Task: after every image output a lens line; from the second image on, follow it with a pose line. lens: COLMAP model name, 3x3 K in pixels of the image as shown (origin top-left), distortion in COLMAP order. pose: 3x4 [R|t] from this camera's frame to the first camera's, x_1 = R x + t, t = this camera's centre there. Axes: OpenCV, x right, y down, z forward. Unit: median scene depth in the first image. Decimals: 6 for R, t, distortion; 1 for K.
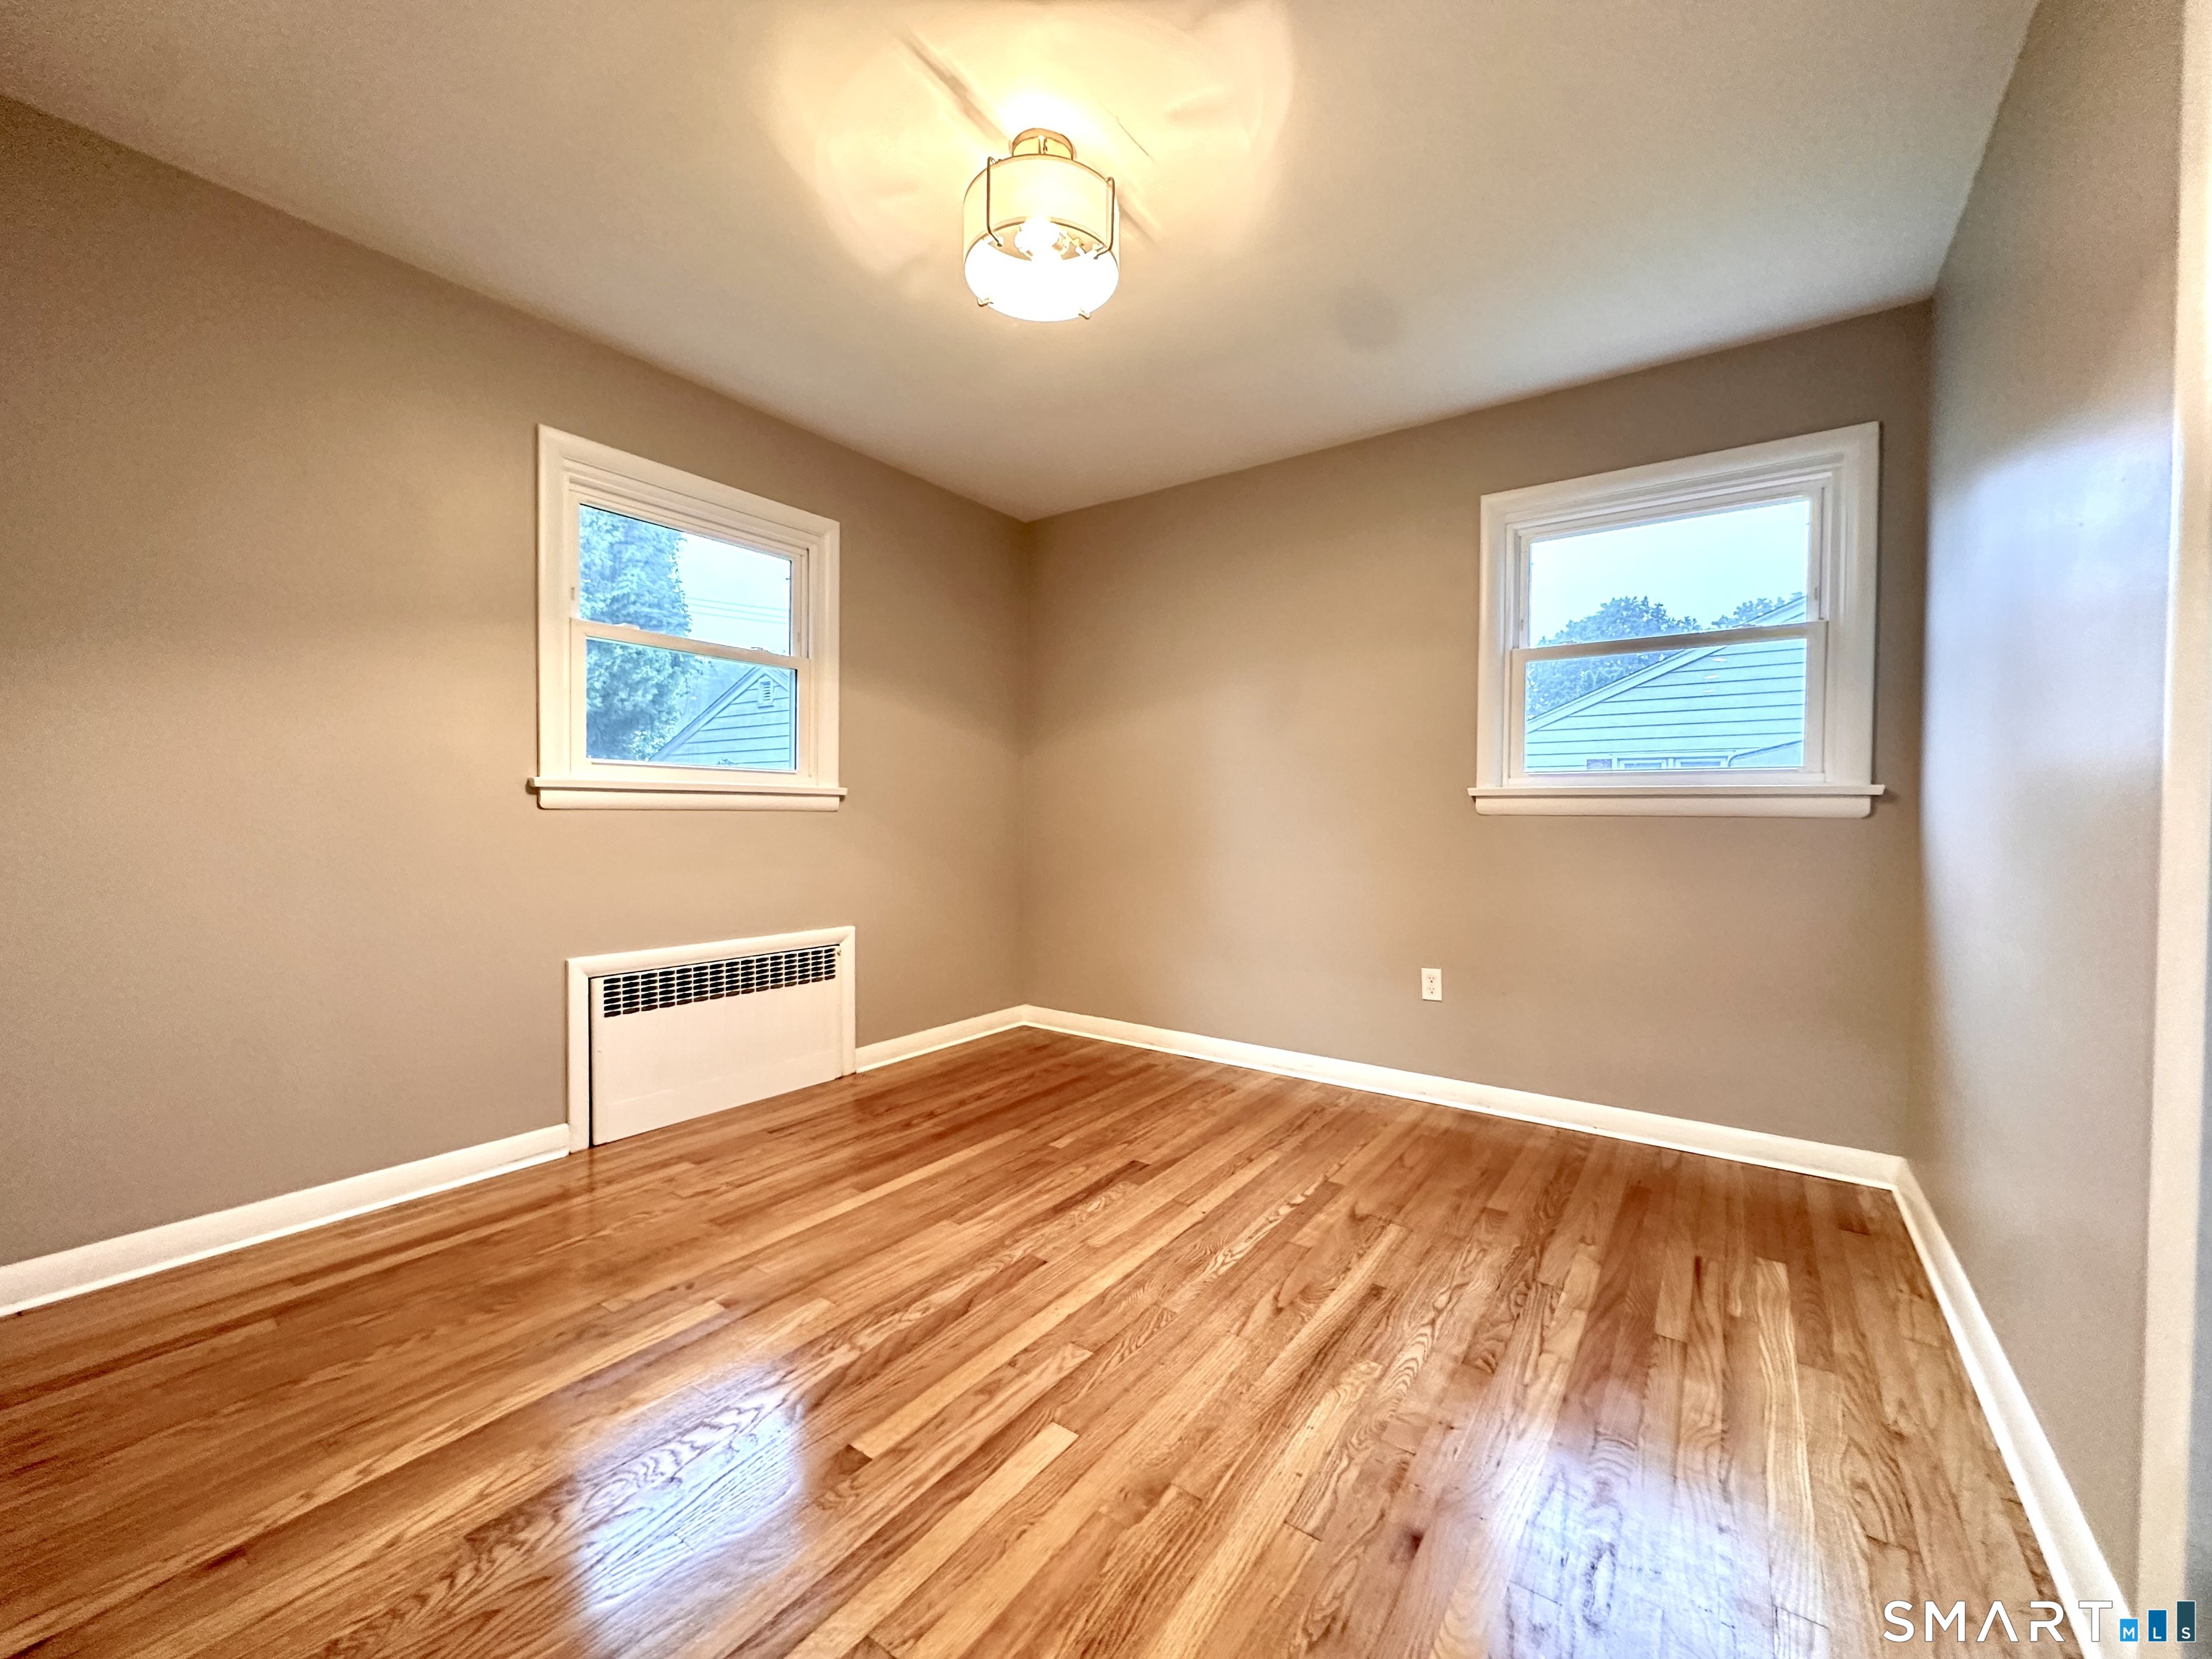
lens RADIAL K [[883.2, 0, 1106.0], [0, 883.2, 829.5], [0, 0, 1]] dist [-0.001101, -0.000237]
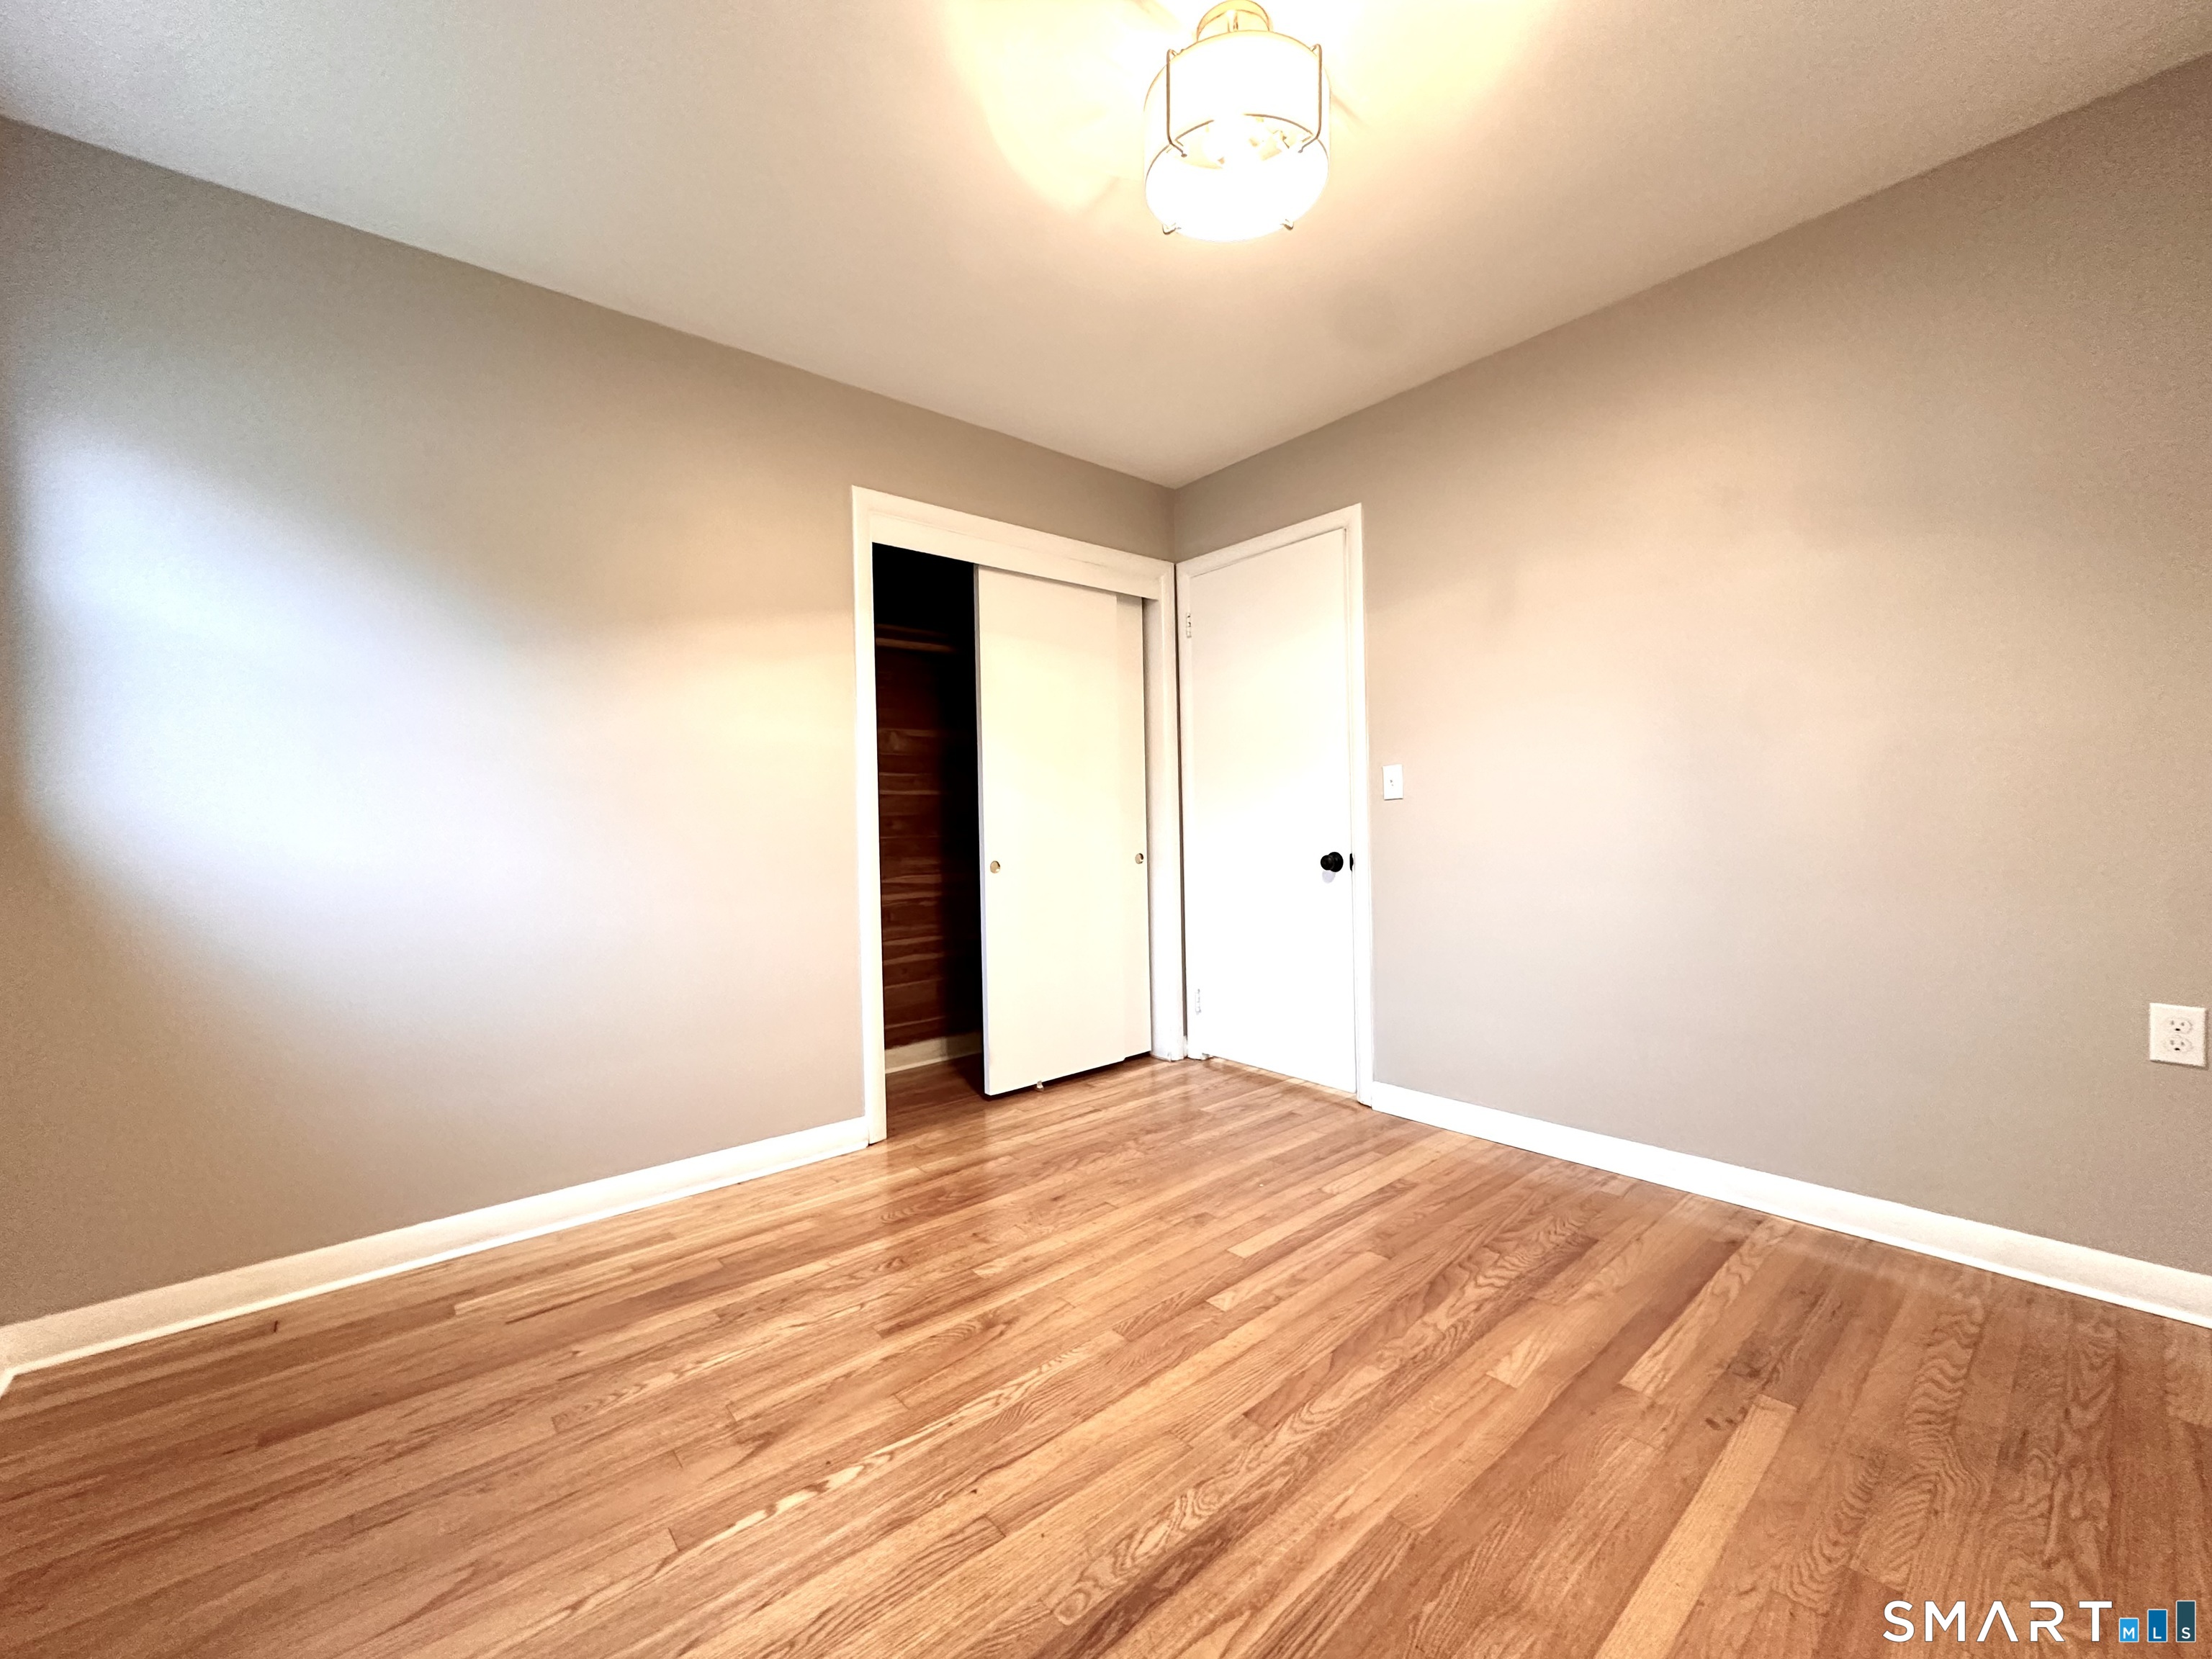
lens RADIAL K [[883.2, 0, 1106.0], [0, 883.2, 829.5], [0, 0, 1]] dist [-0.001101, -0.000237]
pose [[-0.970935, 0.010541, 0.239110, -0.145691], [0.017578, 0.999472, 0.027316, -0.030488], [-0.238696, 0.030726, -0.970608, 1.849078]]
